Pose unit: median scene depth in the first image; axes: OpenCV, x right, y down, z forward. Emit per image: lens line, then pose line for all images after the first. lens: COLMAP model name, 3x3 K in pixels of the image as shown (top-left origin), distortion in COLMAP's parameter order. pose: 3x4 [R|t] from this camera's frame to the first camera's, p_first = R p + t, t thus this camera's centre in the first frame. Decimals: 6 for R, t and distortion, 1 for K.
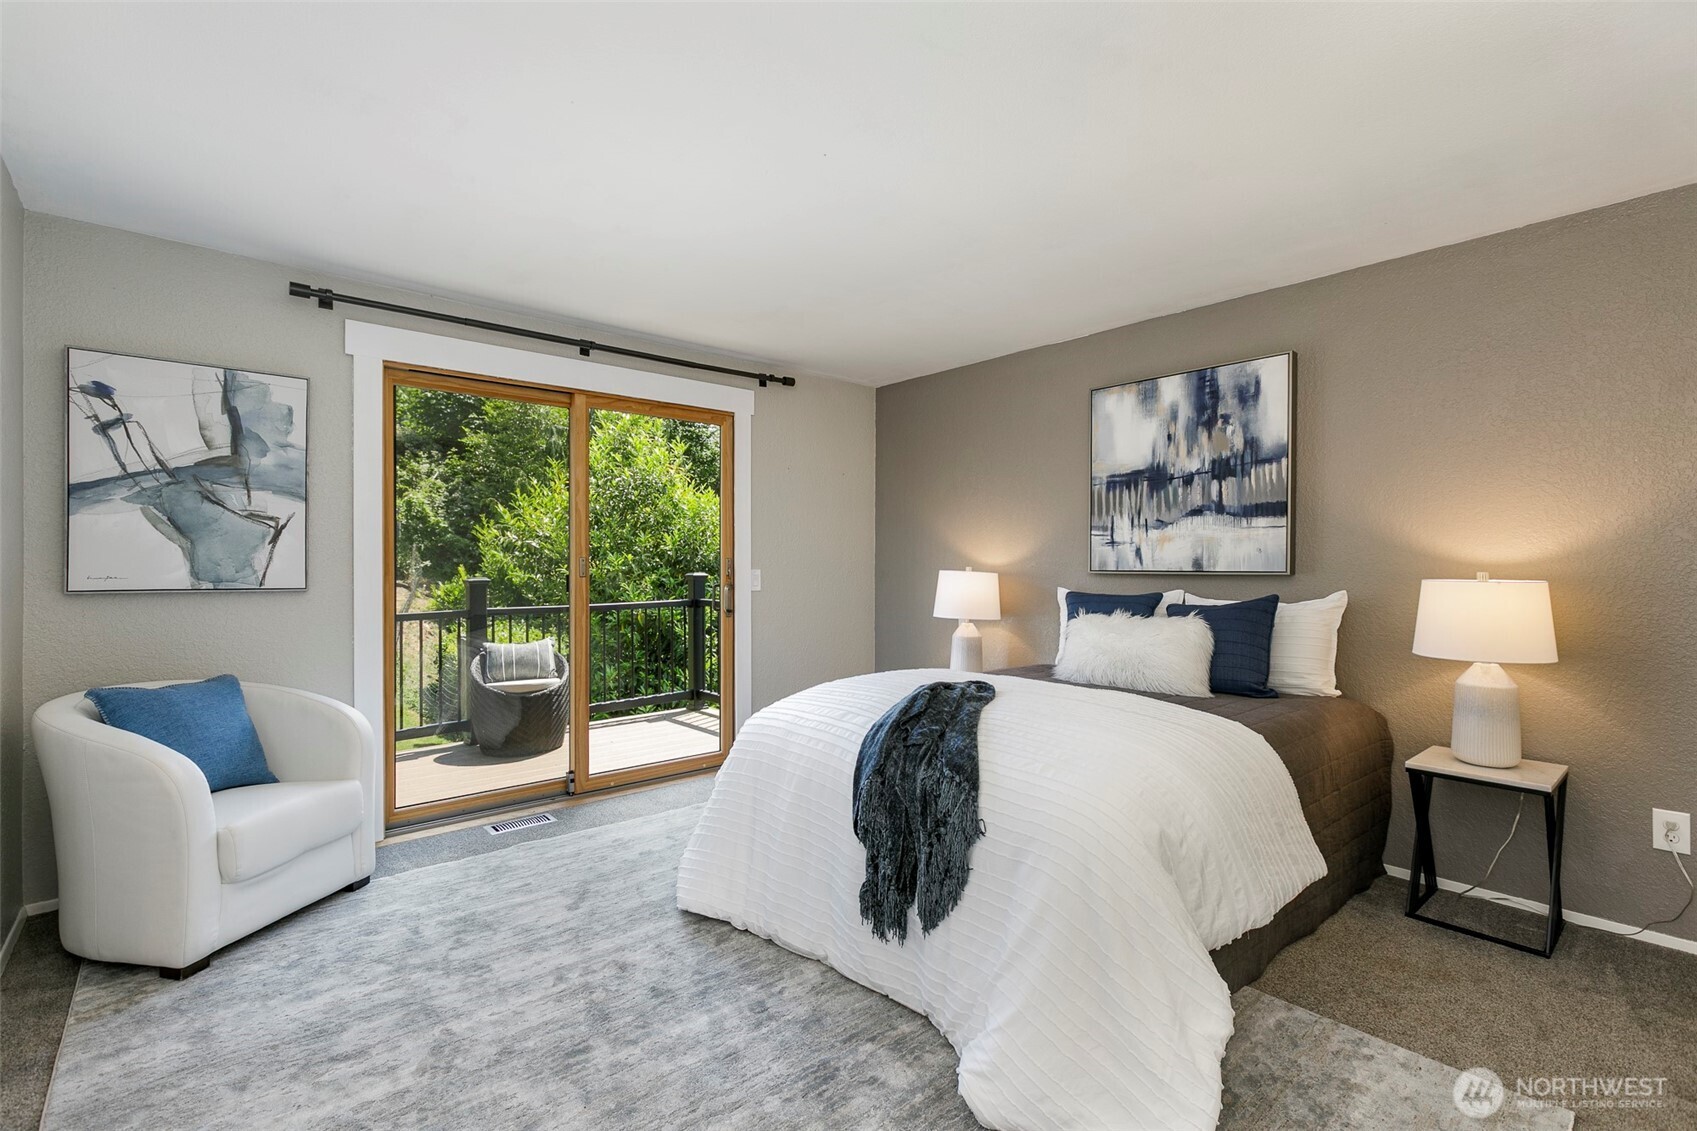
lens RADIAL K [[769.4, 0, 855.3], [0, 769.4, 573.2], [0, 0, 1]] dist [0.003157, 0.000161]
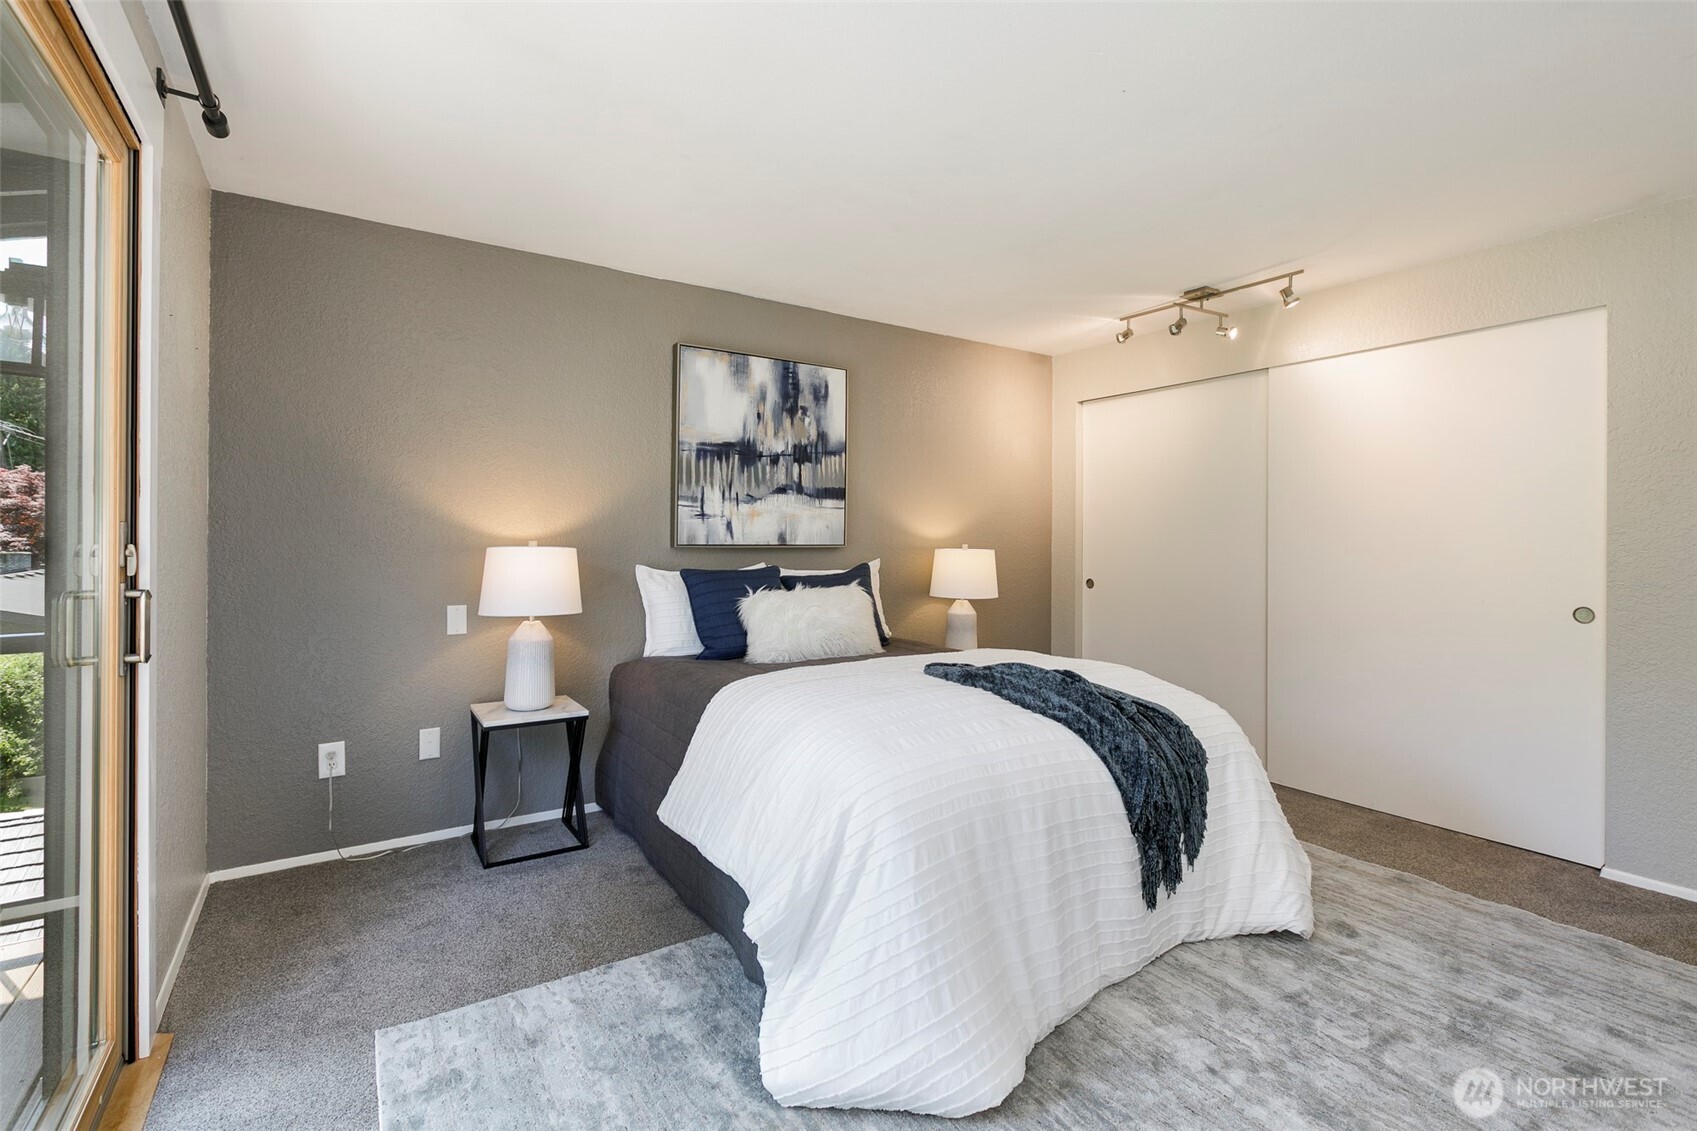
lens RADIAL K [[769.4, 0, 884.2], [0, 769.4, 524.0], [0, 0, 1]] dist [0.003157, 0.000161]
pose [[0.117299, 0.016208, 0.992964, -0.608092], [0.005449, 0.999841, -0.016964, -0.012575], [-0.993082, 0.007401, 0.117192, 0.722926]]
